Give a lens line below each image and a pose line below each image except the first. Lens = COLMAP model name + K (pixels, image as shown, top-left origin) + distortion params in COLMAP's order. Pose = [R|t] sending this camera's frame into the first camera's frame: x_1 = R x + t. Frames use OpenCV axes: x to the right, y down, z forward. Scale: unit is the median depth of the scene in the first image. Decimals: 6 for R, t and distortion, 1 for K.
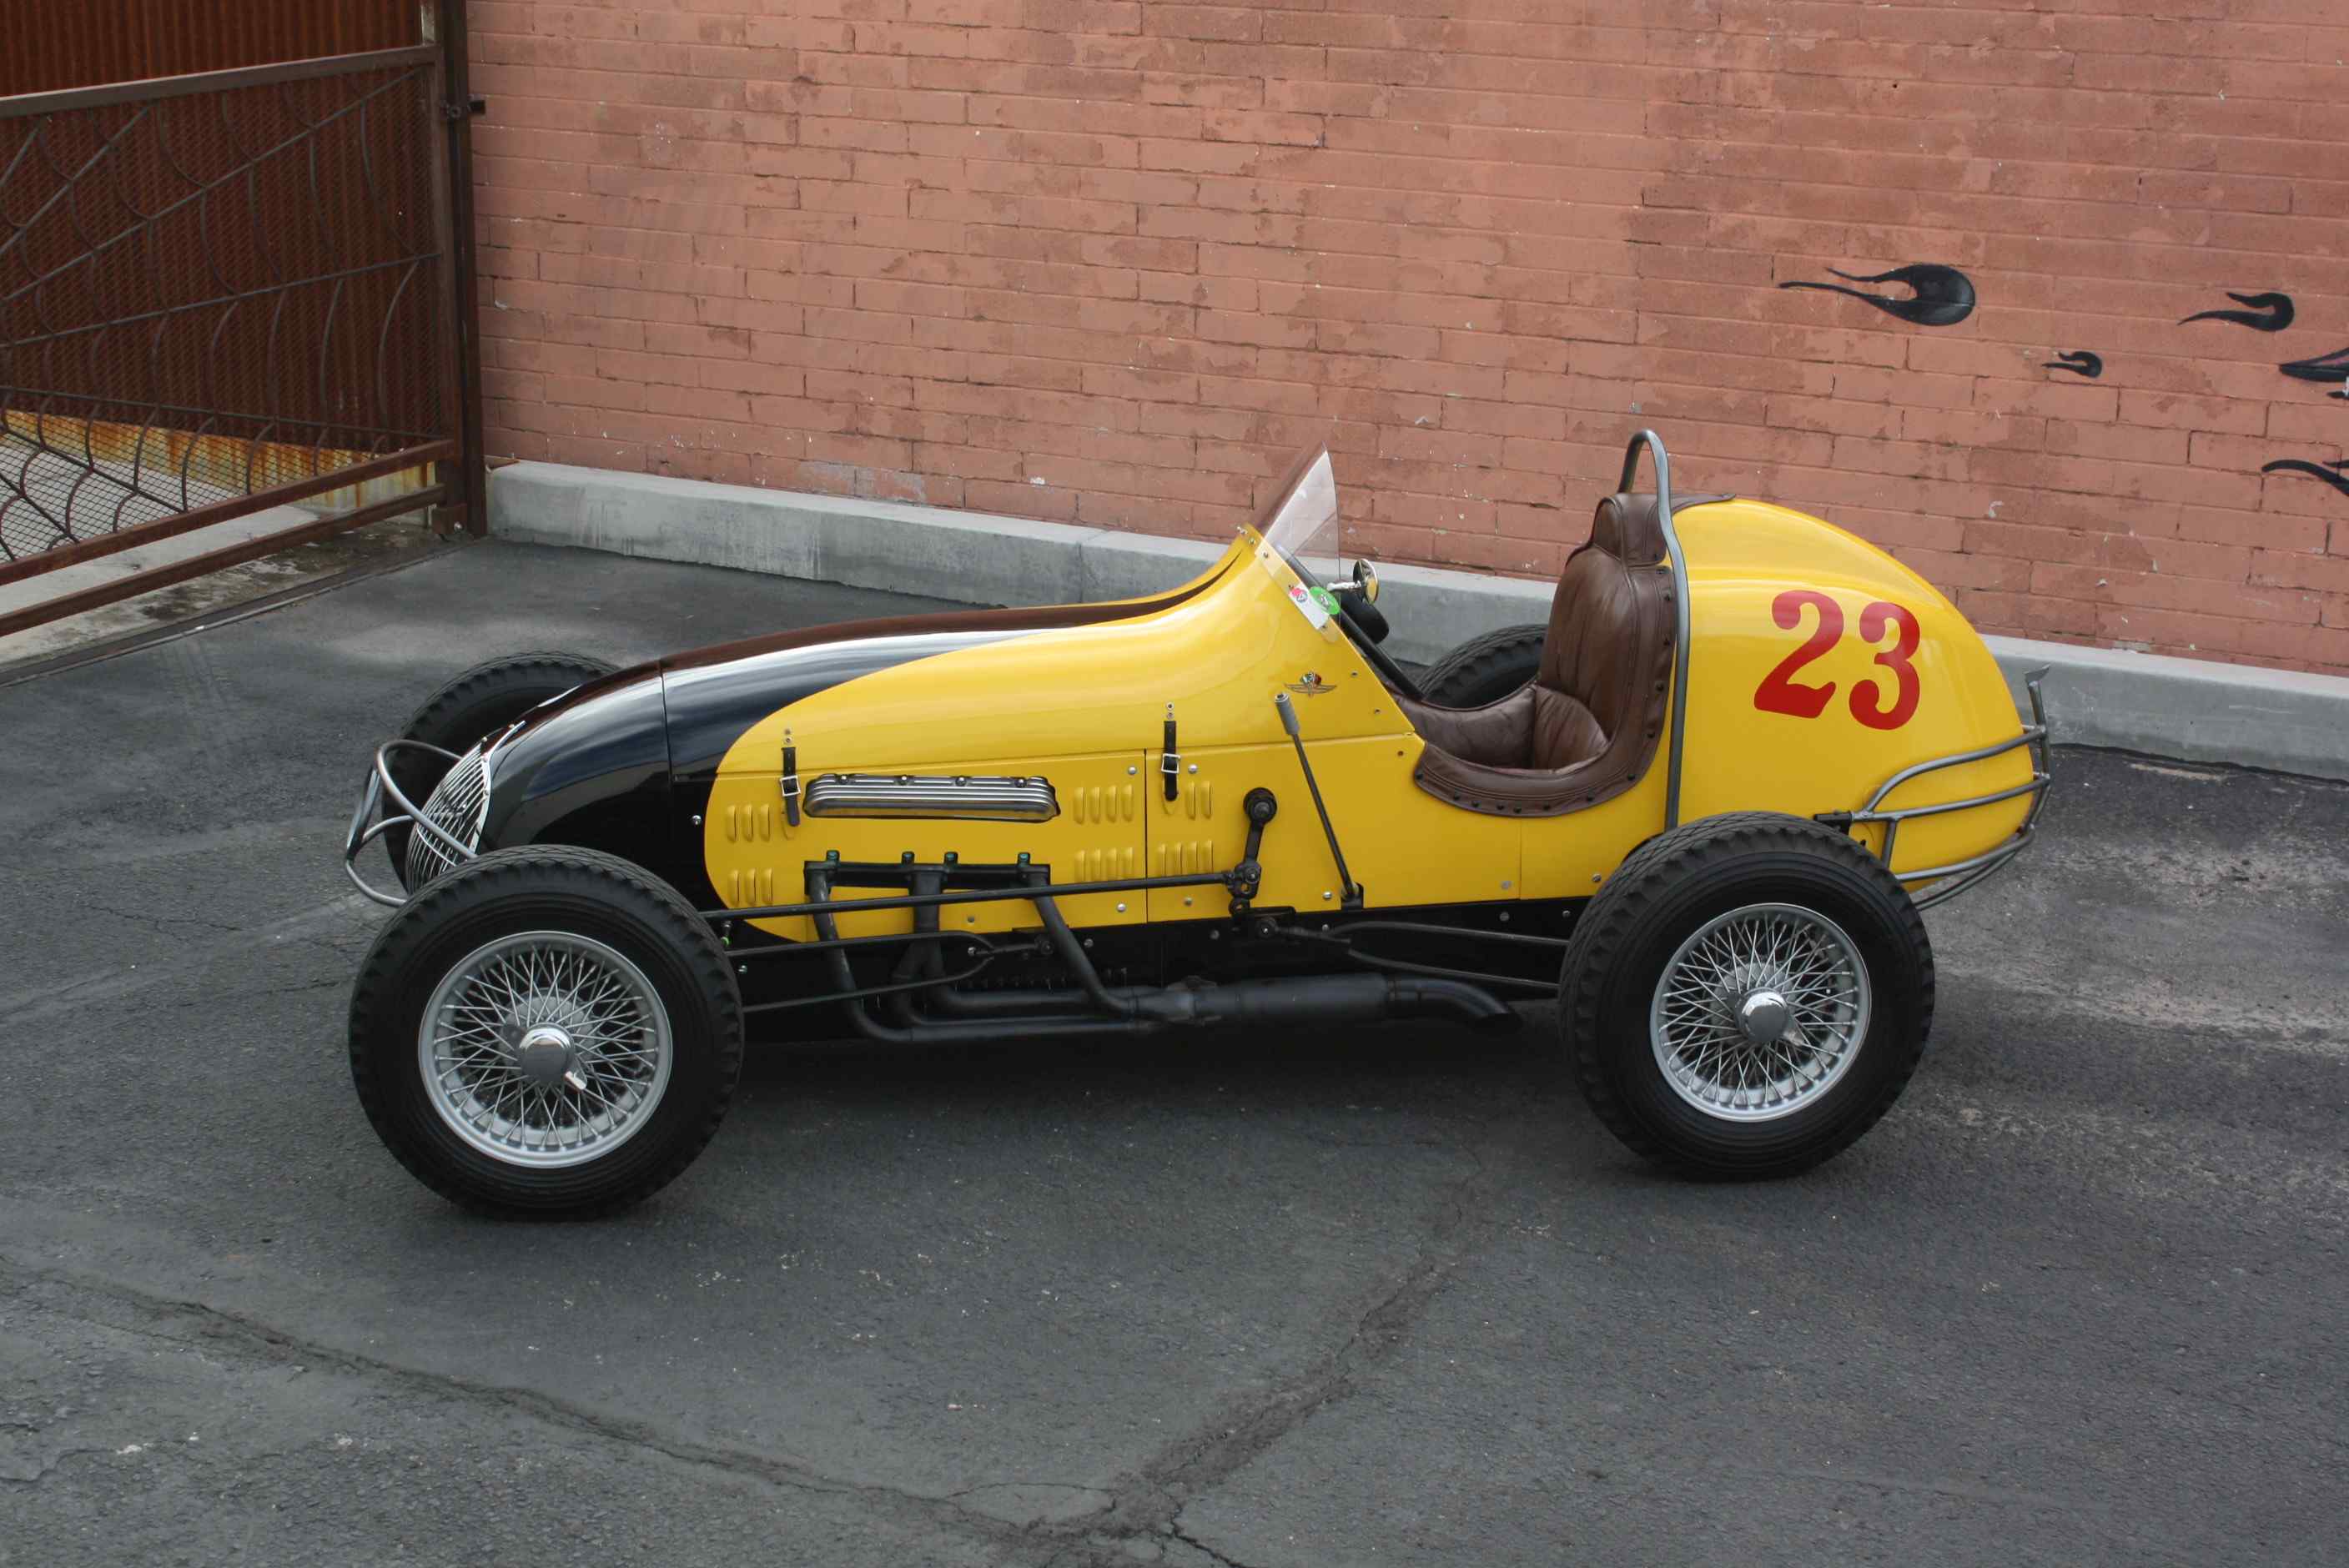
lens RADIAL K [[3428.6, 0, 1174.5], [0, 3428.6, 784.0], [0, 0, 1]] dist [-0.042447, 0.157948]
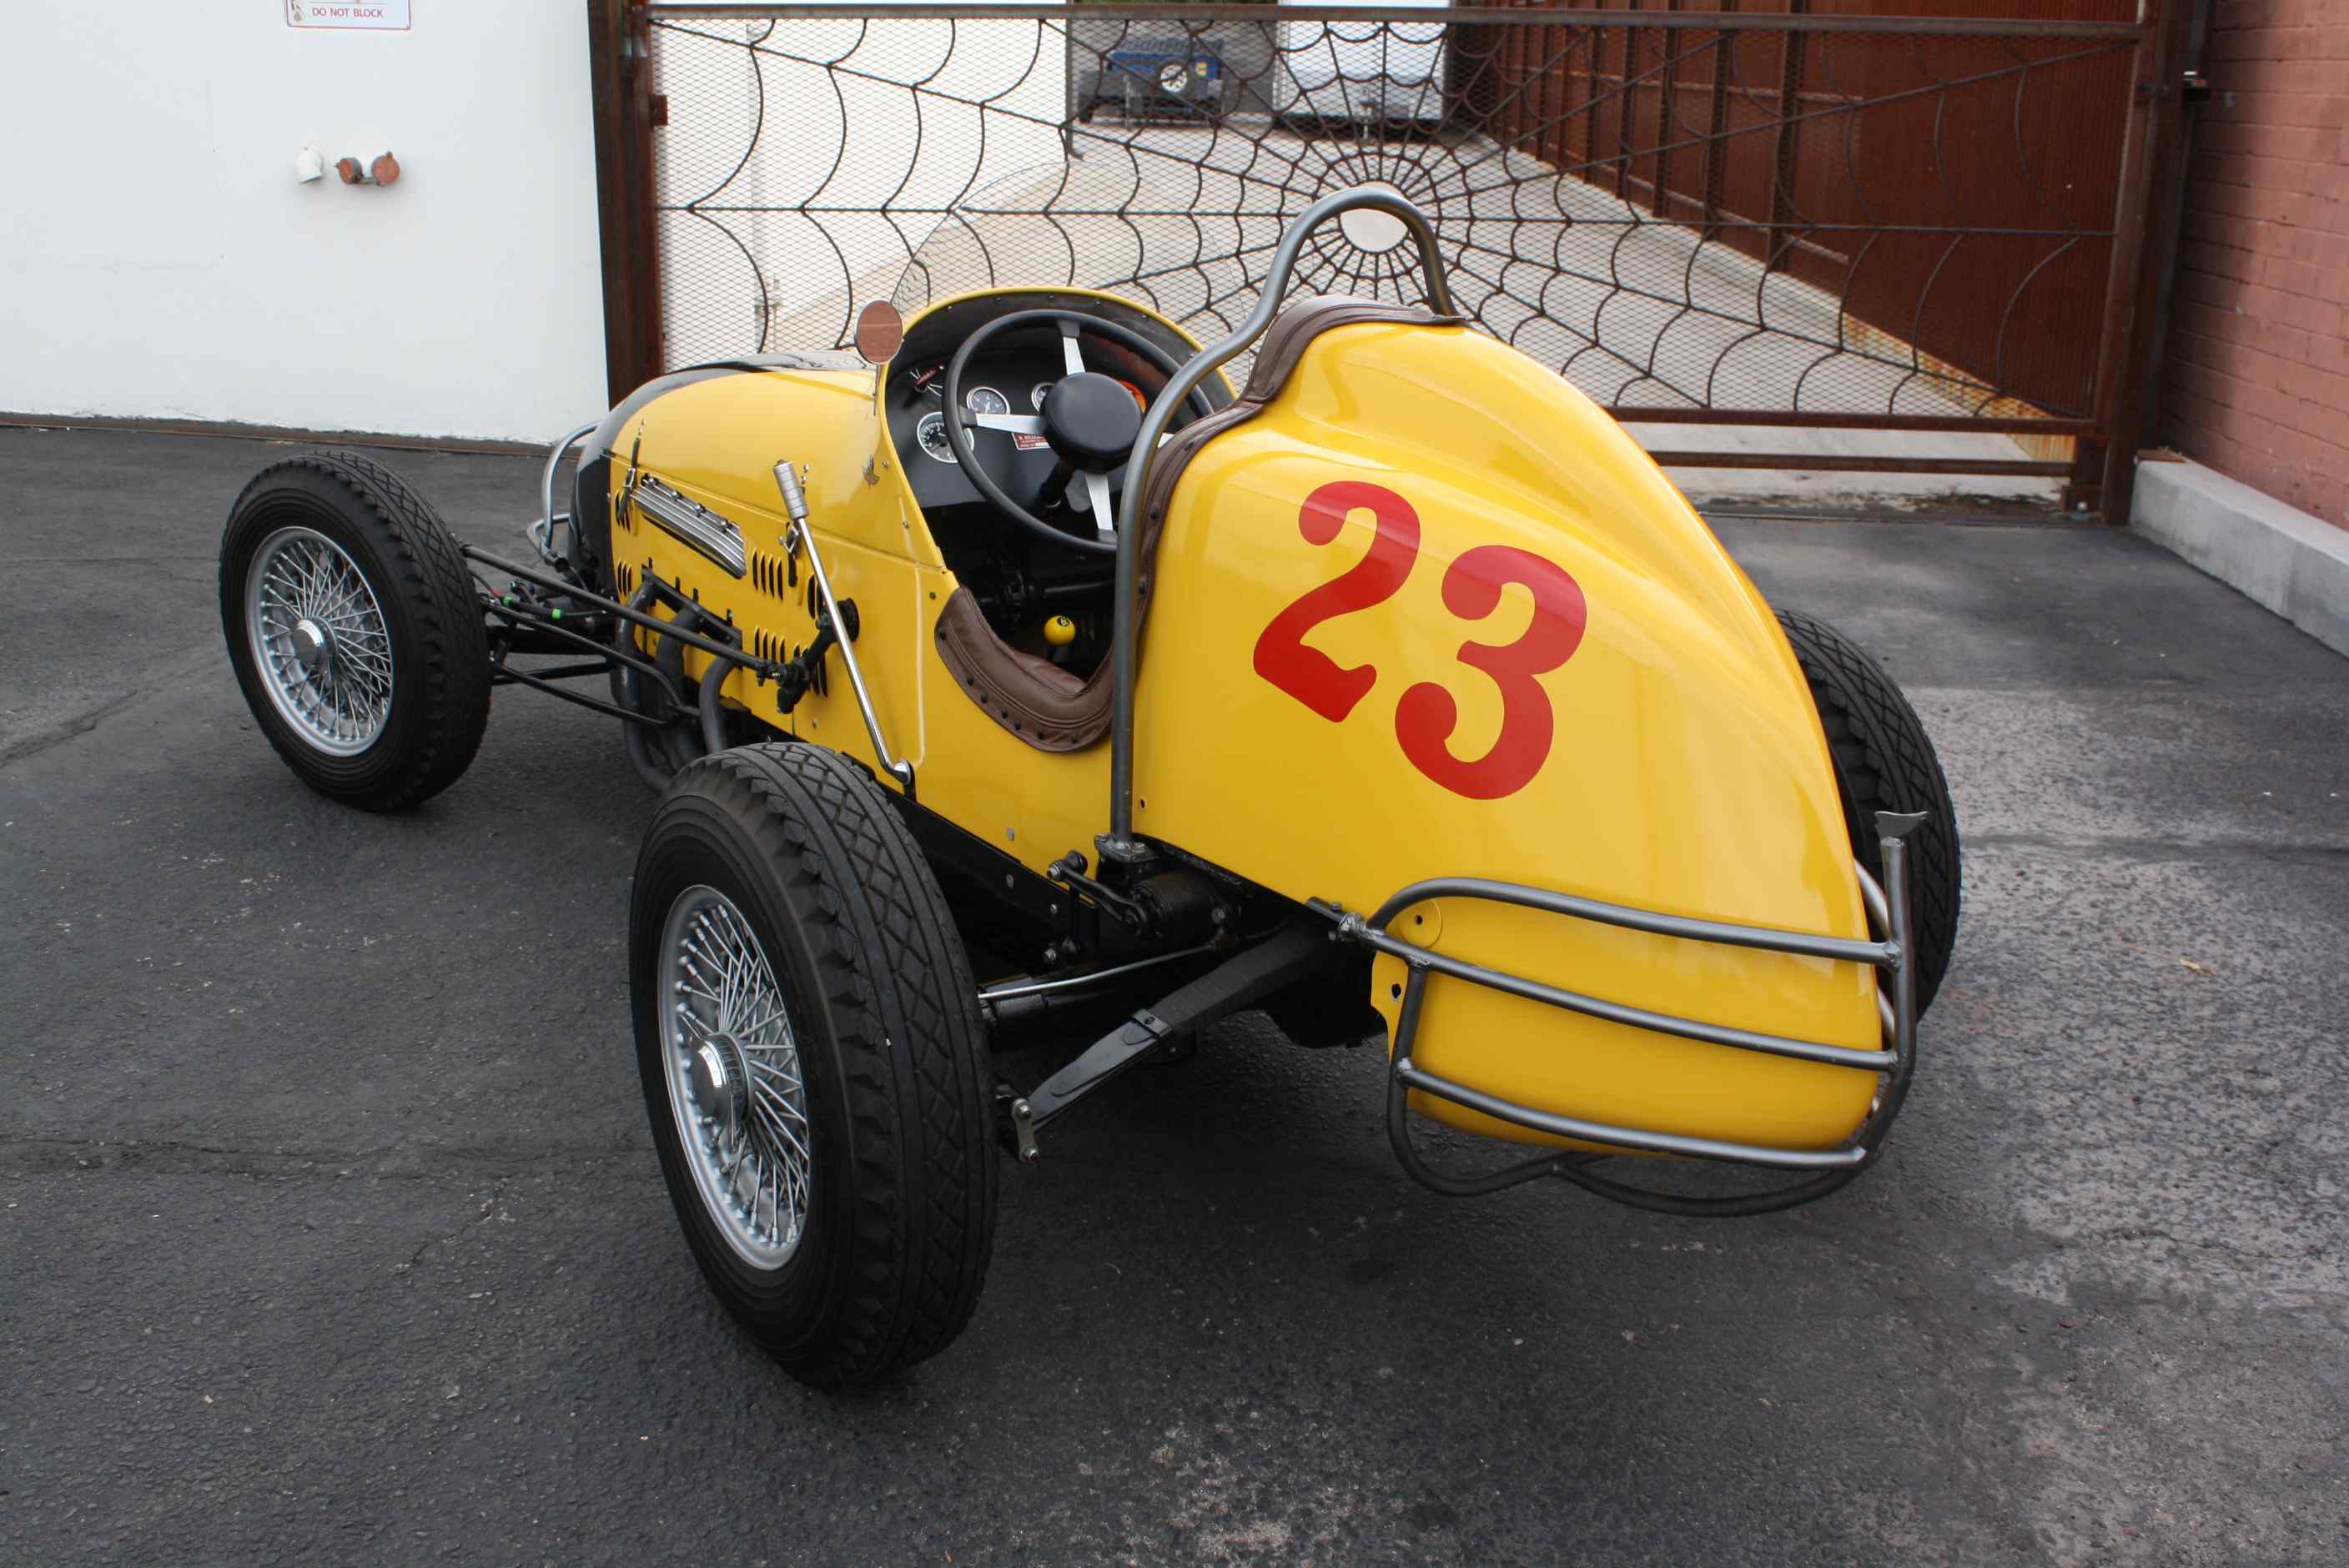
lens RADIAL K [[2280.6, 0, 1262.6], [0, 2280.6, 795.8], [0, 0, 1]] dist [-0.143848, 0.182899]
pose [[0.393162, 0.275667, -0.877172, 0.332314], [-0.279363, 0.944713, 0.171678, -0.044291], [0.876002, 0.177552, 0.448437, 0.550031]]
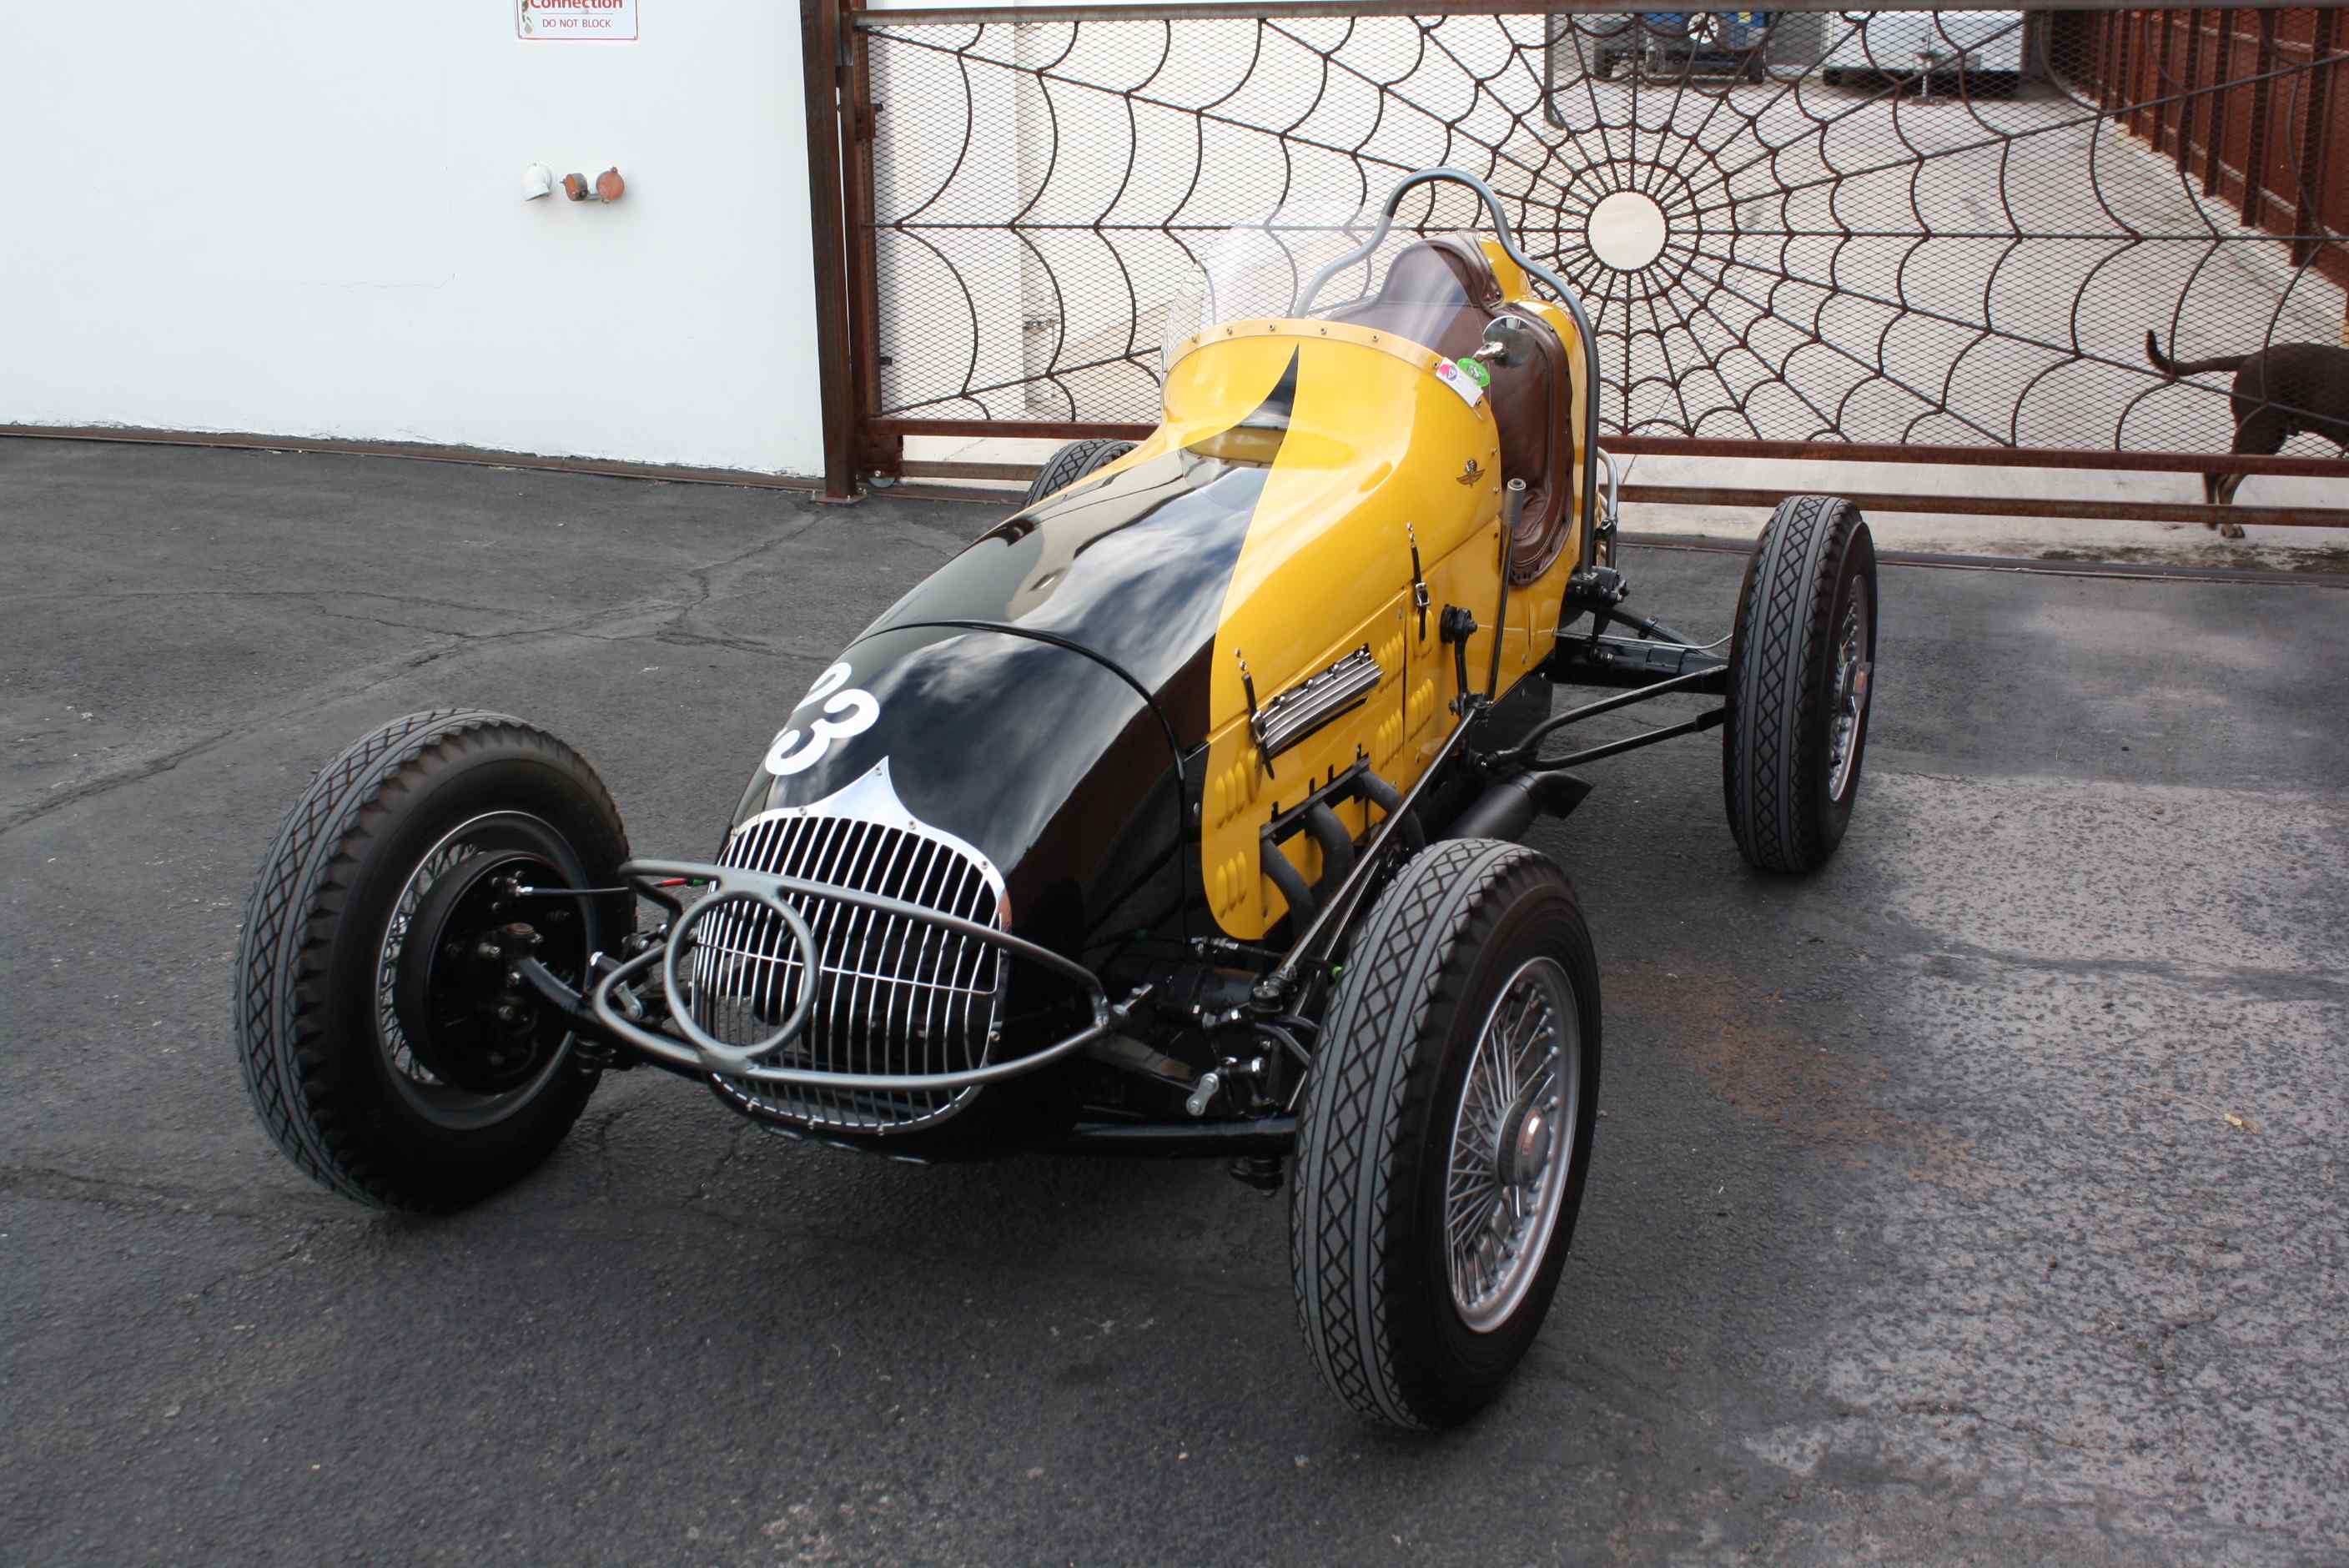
lens RADIAL K [[2670.5, 0, 1240.2], [0, 2670.5, 786.0], [0, 0, 1]] dist [-0.119412, 0.201019]
pose [[0.186765, 0.261466, -0.946971, 0.397163], [-0.272403, 0.939918, 0.205794, -0.082435], [0.943883, 0.219523, 0.246768, 0.618009]]
